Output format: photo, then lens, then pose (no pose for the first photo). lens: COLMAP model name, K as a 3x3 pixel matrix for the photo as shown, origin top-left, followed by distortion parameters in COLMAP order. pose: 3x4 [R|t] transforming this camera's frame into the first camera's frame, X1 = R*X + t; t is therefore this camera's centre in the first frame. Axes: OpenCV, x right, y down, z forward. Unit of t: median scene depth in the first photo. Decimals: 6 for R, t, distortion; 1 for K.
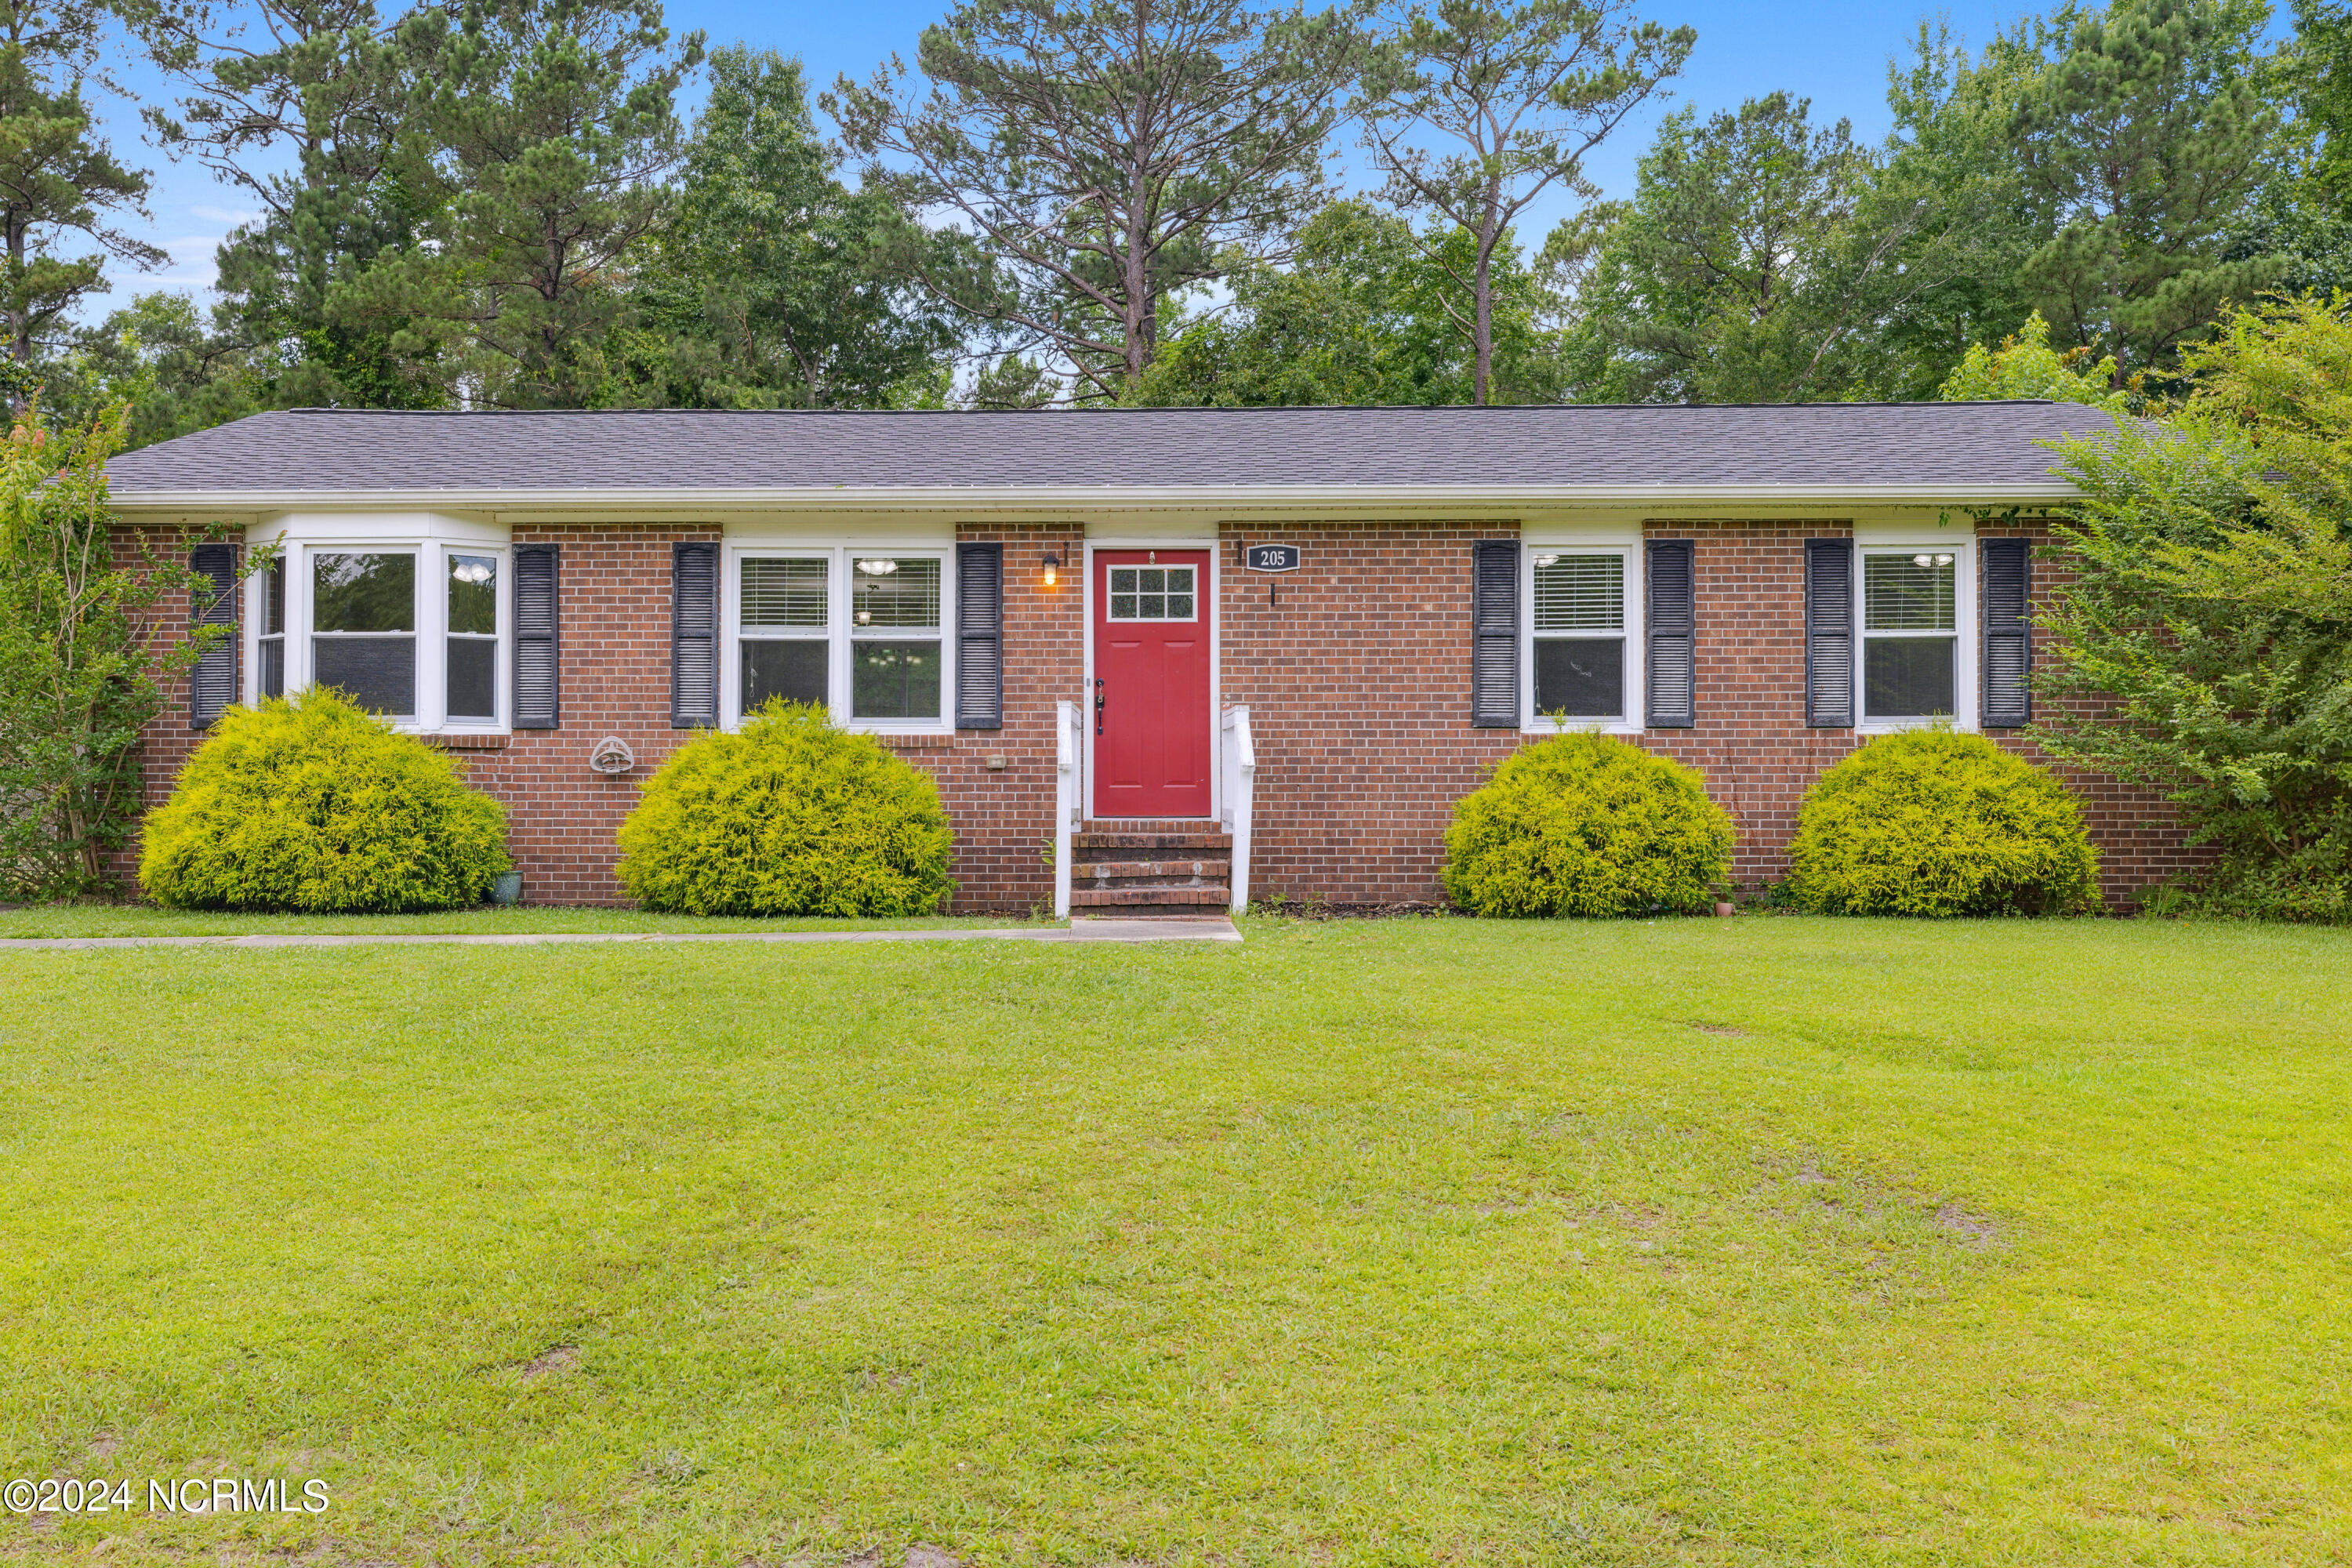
lens RADIAL K [[2055.4, 0, 1072.5], [0, 2055.4, 785.1], [0, 0, 1]] dist [-0.001489, 0.011368]
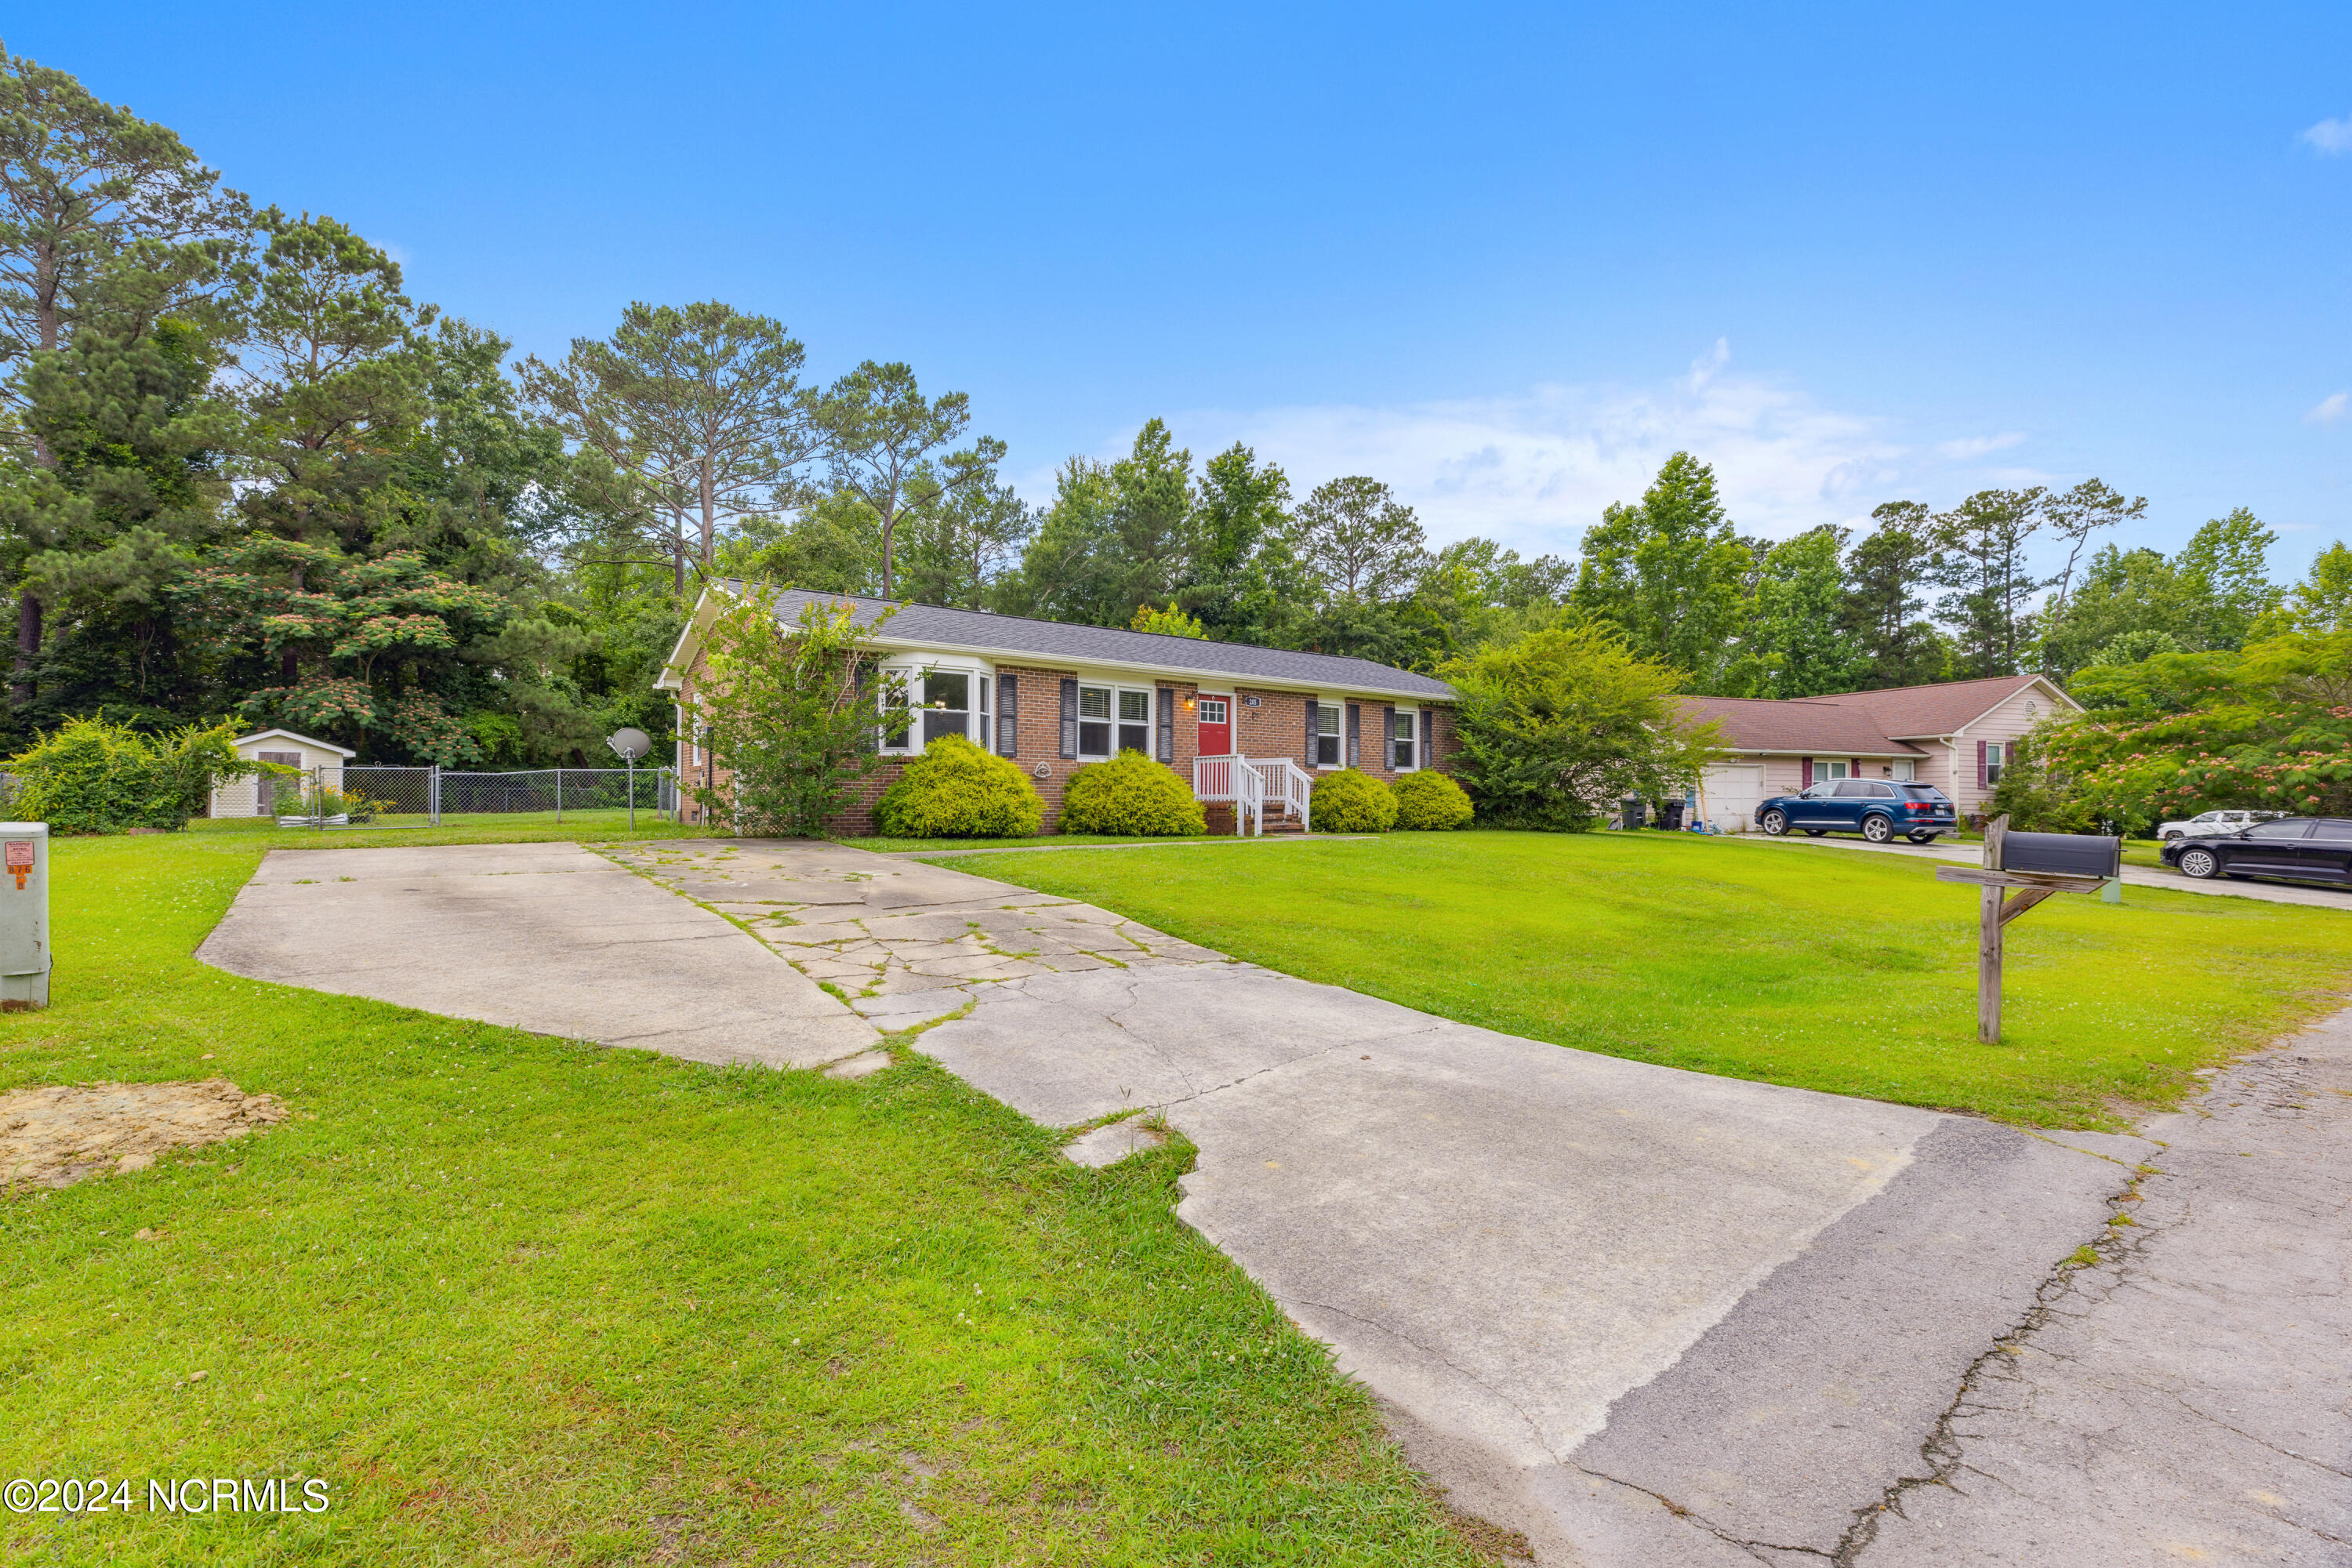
lens RADIAL K [[1080.4, 0, 1140.7], [0, 1080.4, 792.2], [0, 0, 1]] dist [0.011704, 0.000100]
pose [[0.778617, 0.009511, 0.627428, -0.902607], [-0.013879, 0.999902, 0.002066, 0.006710], [-0.627346, -0.010317, 0.778672, -0.009169]]
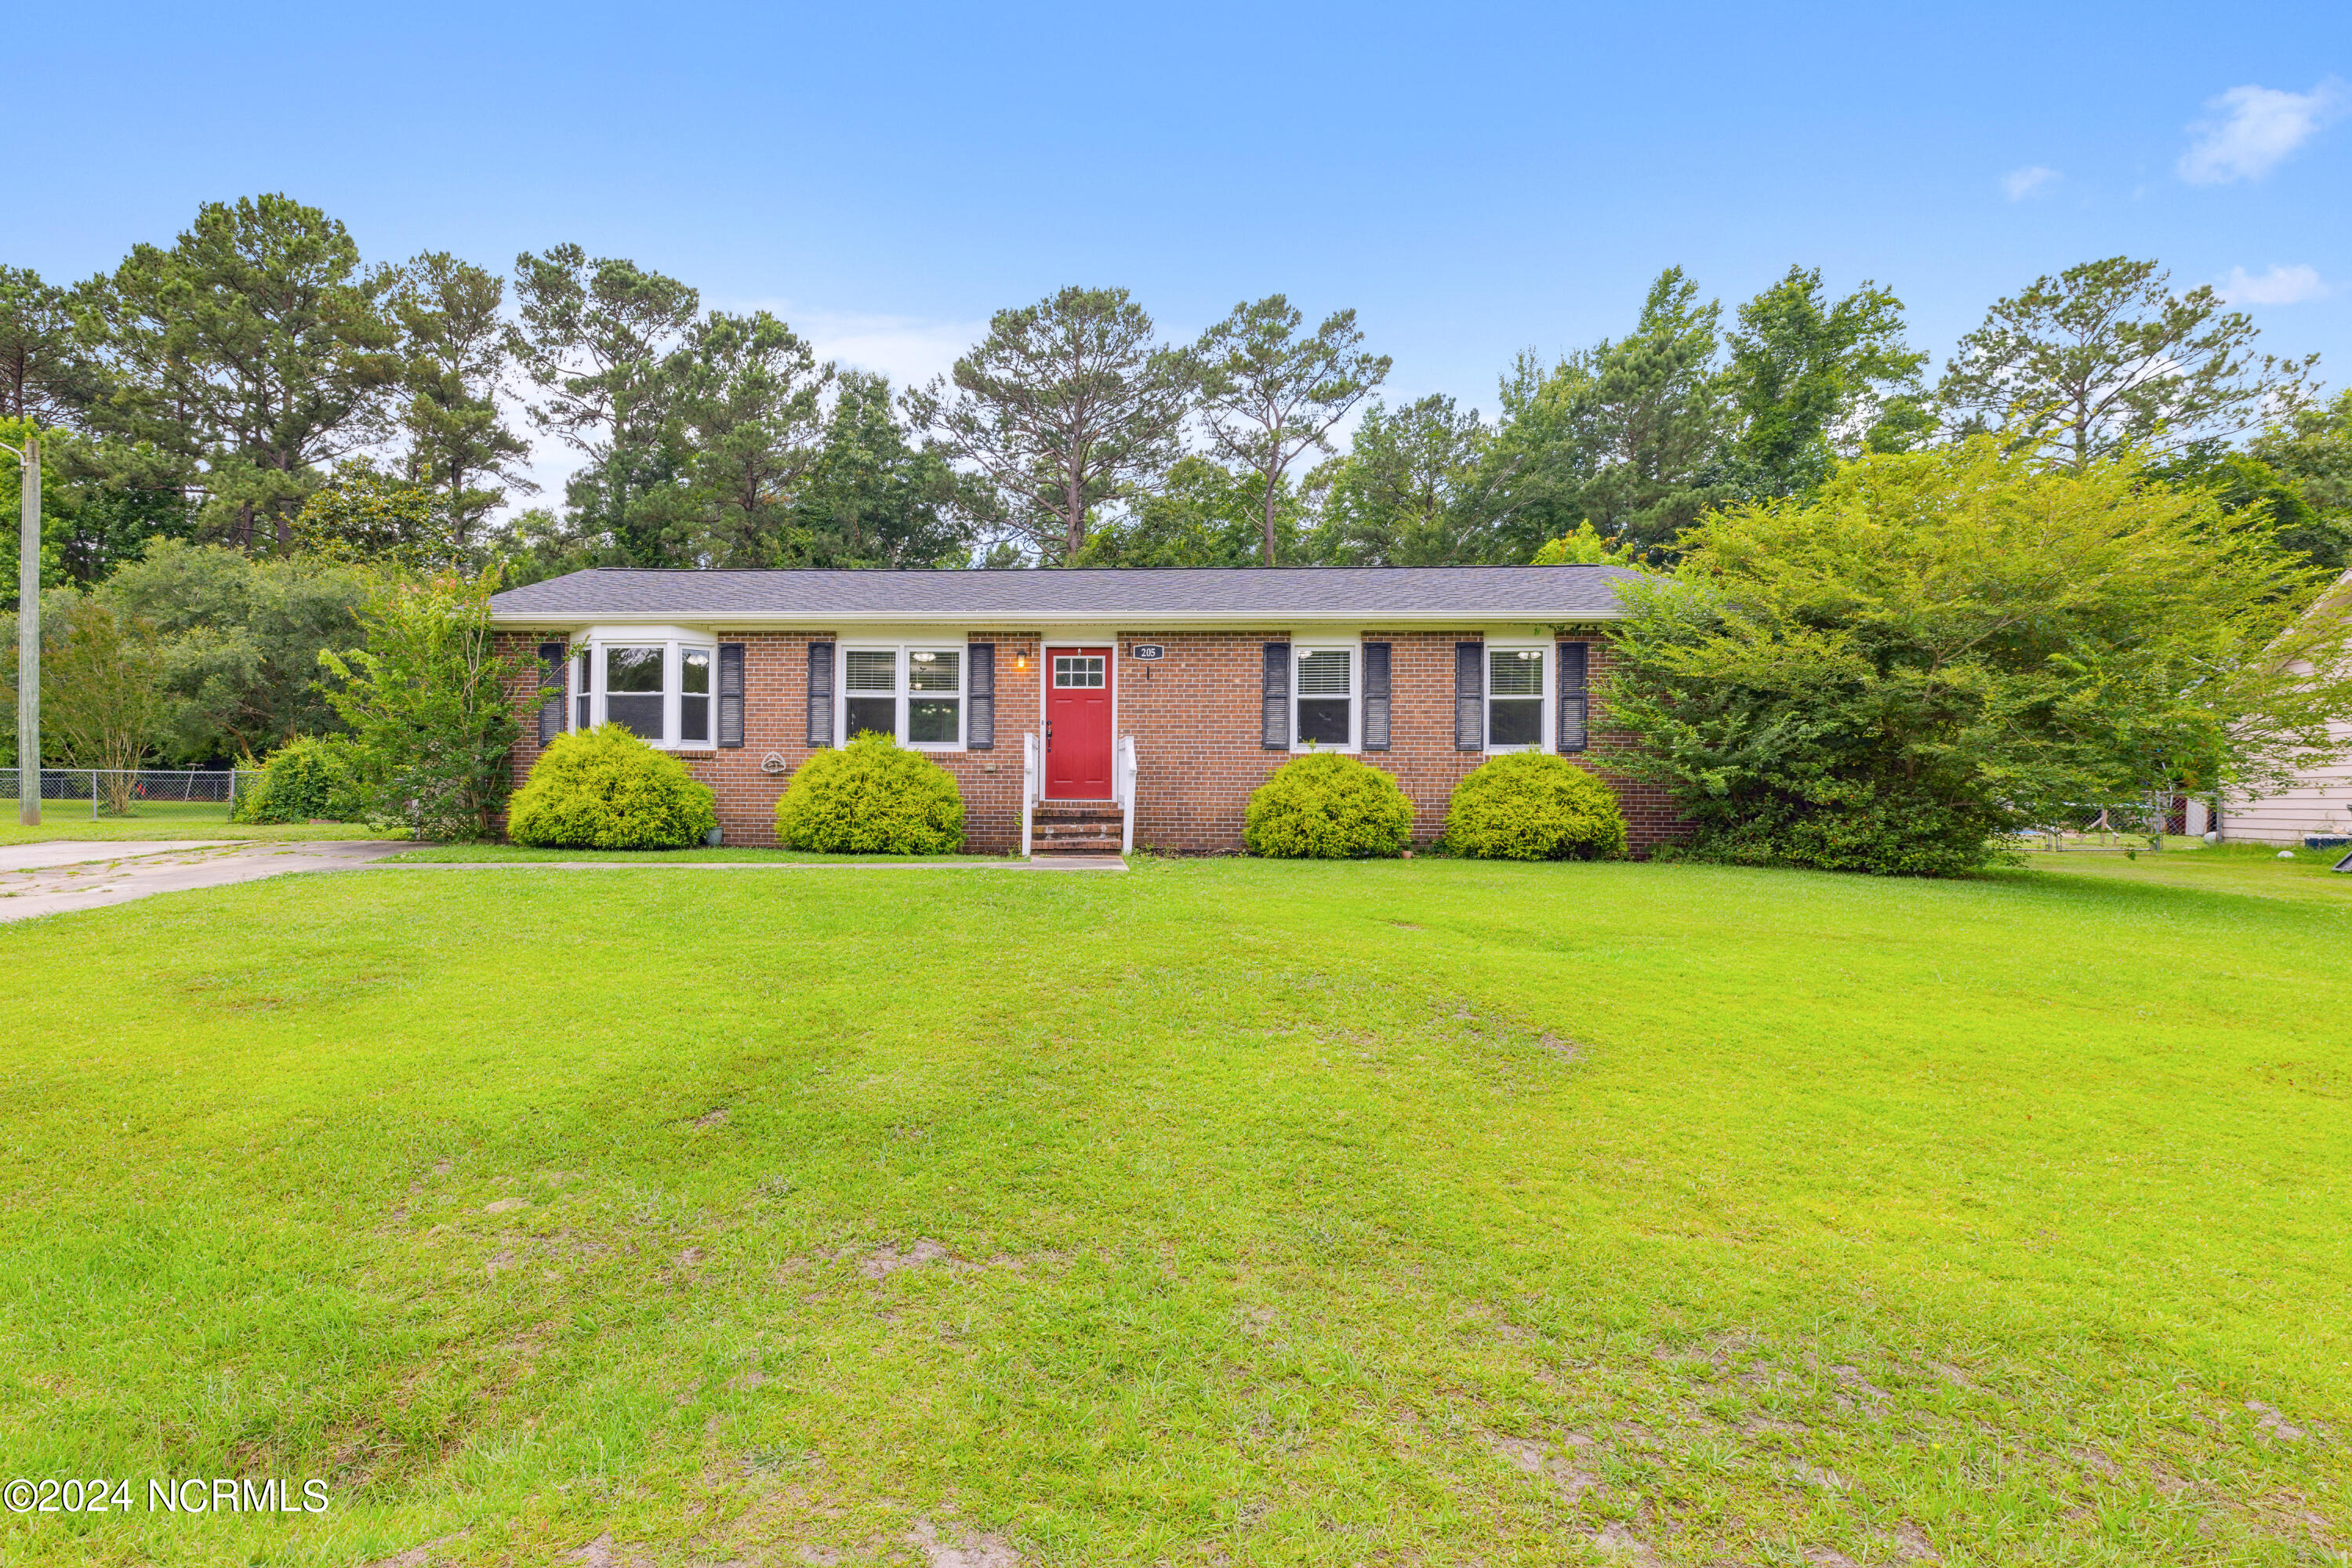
lens RADIAL K [[1135.8, 0, 997.8], [0, 1135.8, 790.0], [0, 0, 1]] dist [-0.002882, -0.000274]
pose [[0.999359, 0.006839, -0.035135, 0.004129], [-0.006590, 0.999952, 0.007208, 0.000945], [0.035183, -0.006972, 0.999357, 0.026315]]
